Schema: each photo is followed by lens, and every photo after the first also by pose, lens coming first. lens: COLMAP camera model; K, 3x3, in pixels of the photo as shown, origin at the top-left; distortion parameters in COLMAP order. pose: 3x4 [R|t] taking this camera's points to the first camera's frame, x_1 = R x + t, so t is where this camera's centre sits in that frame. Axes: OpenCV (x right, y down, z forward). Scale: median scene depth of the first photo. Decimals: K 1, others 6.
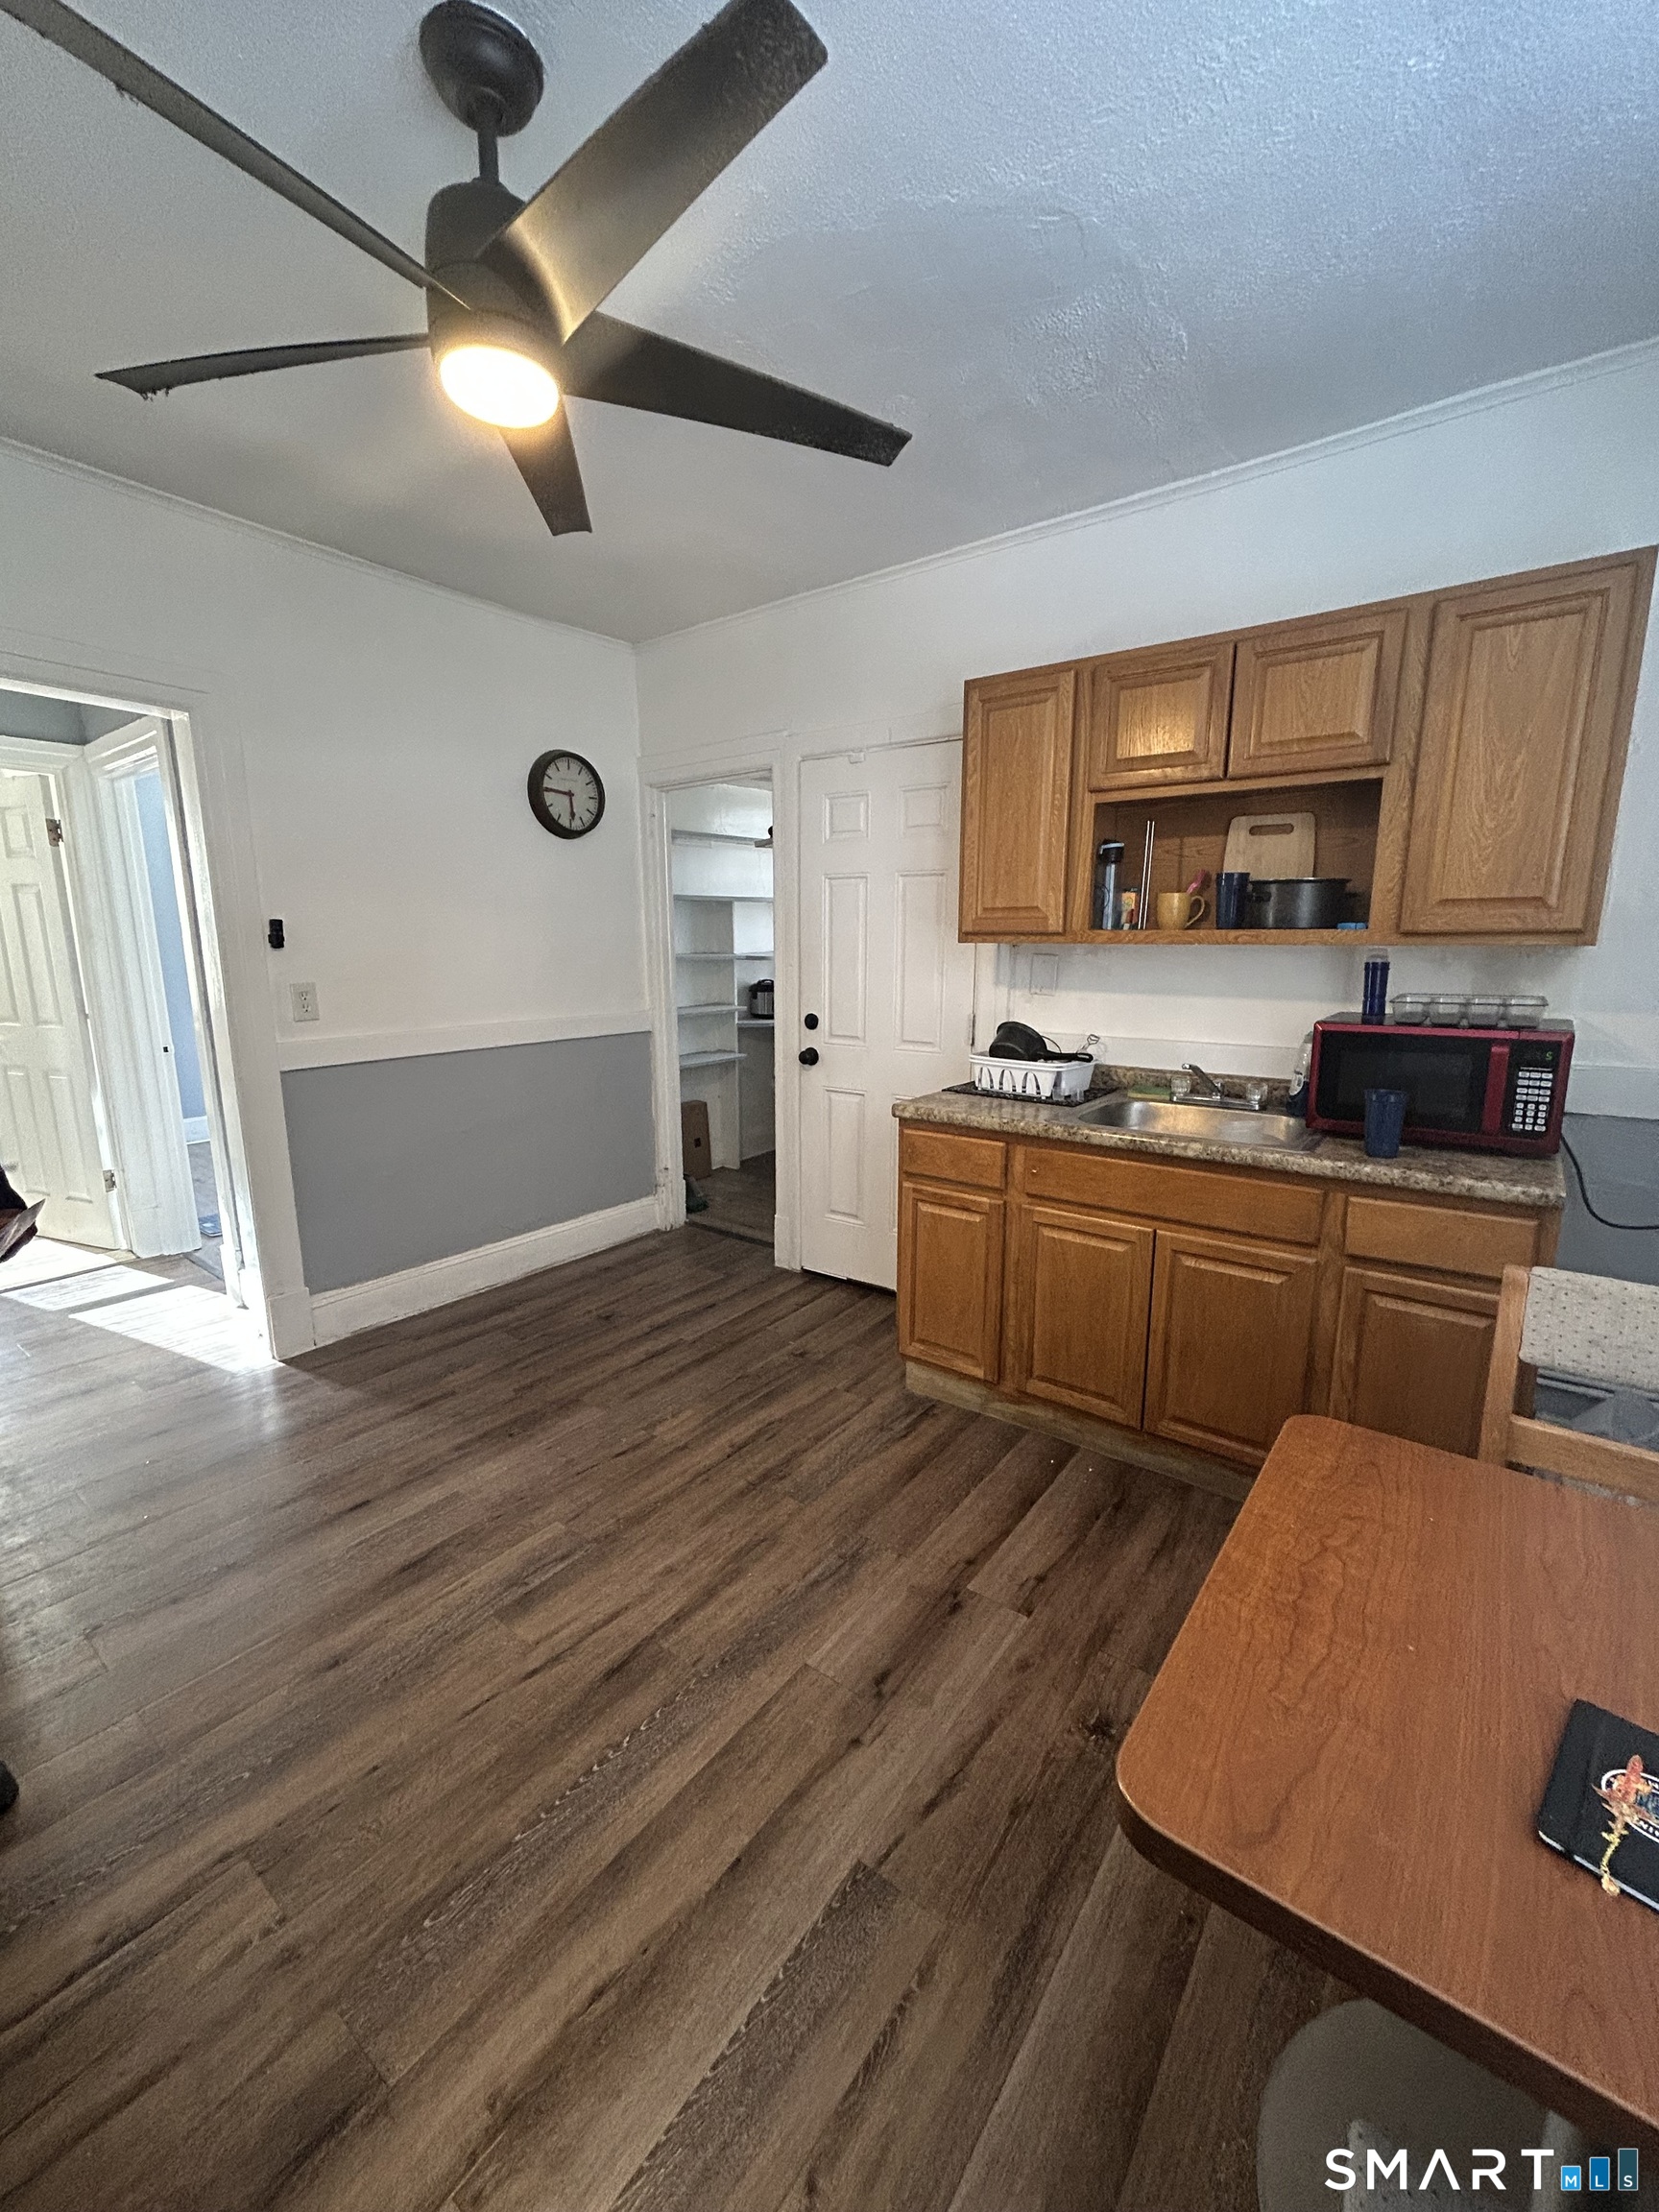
lens RADIAL K [[891.0, 0, 831.0], [0, 891.0, 1106.0], [0, 0, 1]] dist [-0.000941, 0.000378]
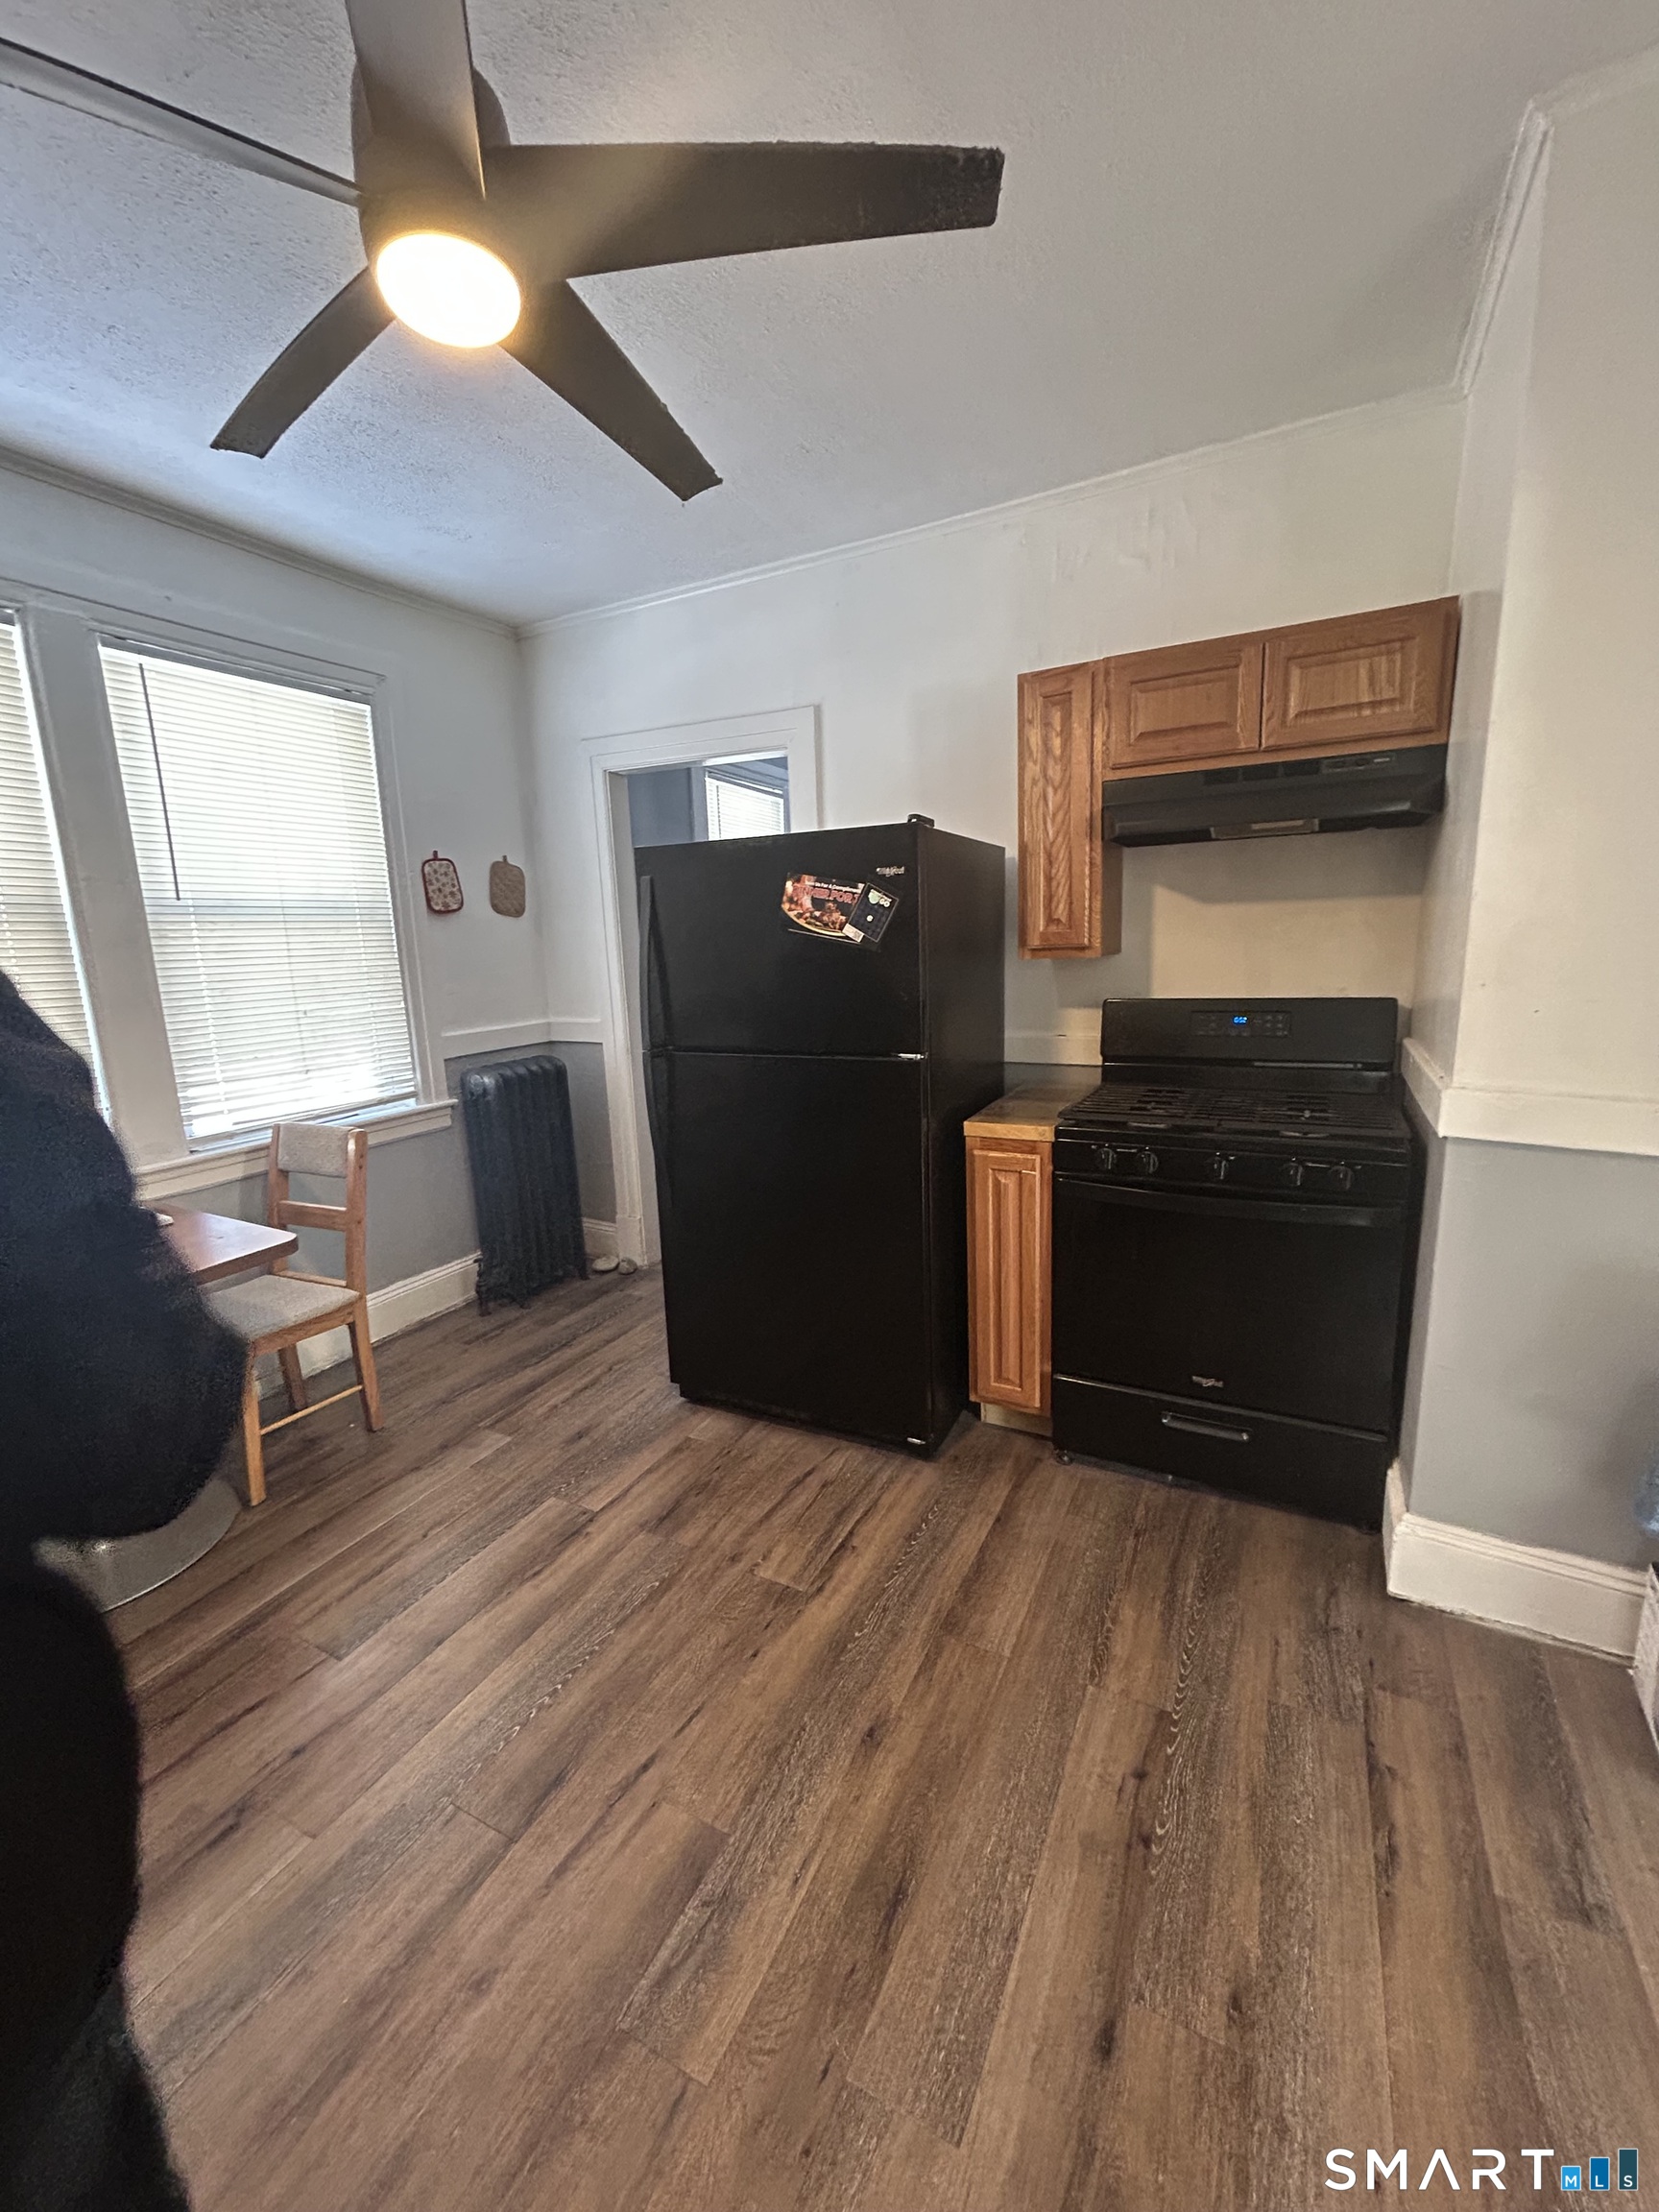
lens RADIAL K [[891.0, 0, 829.1], [0, 891.0, 1111.5], [0, 0, 1]] dist [-0.000941, 0.000378]
pose [[-0.985958, 0.065550, -0.153592, -0.358594], [0.001431, 0.923022, 0.384745, -0.271806], [0.166989, 0.379122, -0.910154, 1.360318]]
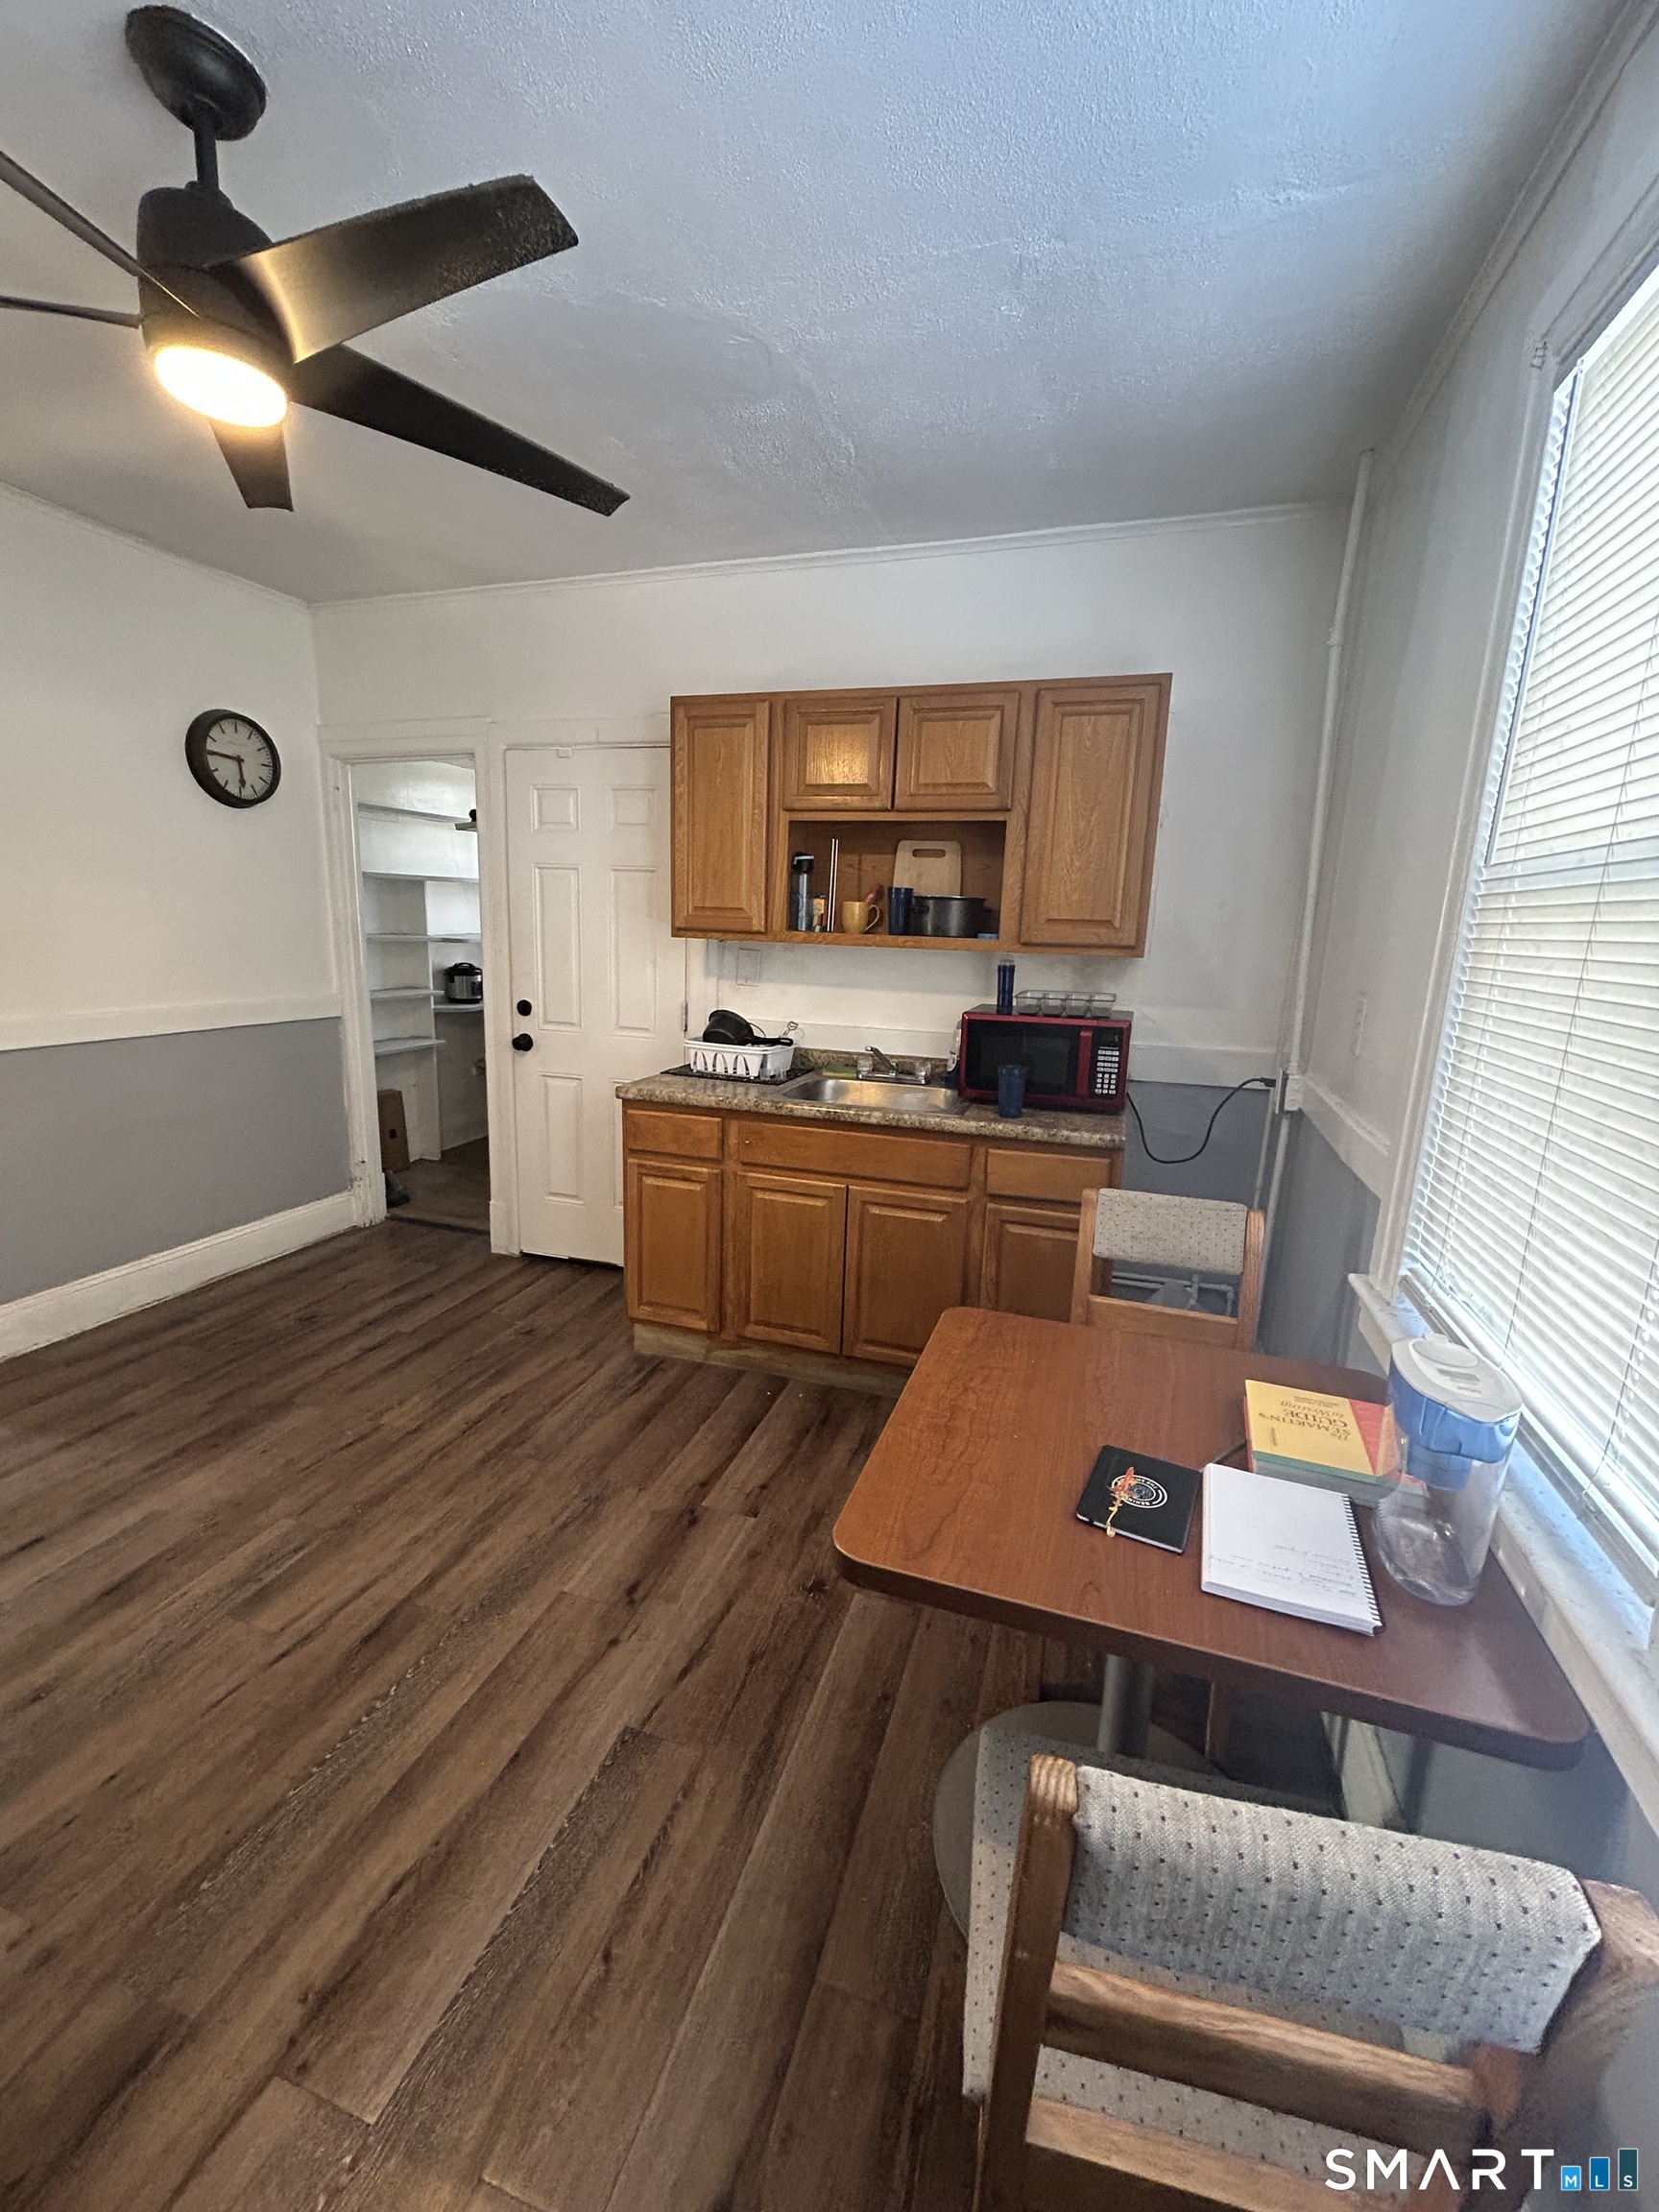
lens RADIAL K [[891.0, 0, 832.1], [0, 891.0, 1106.5], [0, 0, 1]] dist [-0.000941, 0.000378]
pose [[0.943890, -0.031660, 0.328738, -0.048856], [0.025558, 0.999412, 0.022868, 0.005018], [-0.329269, -0.013183, 0.944144, -0.129850]]
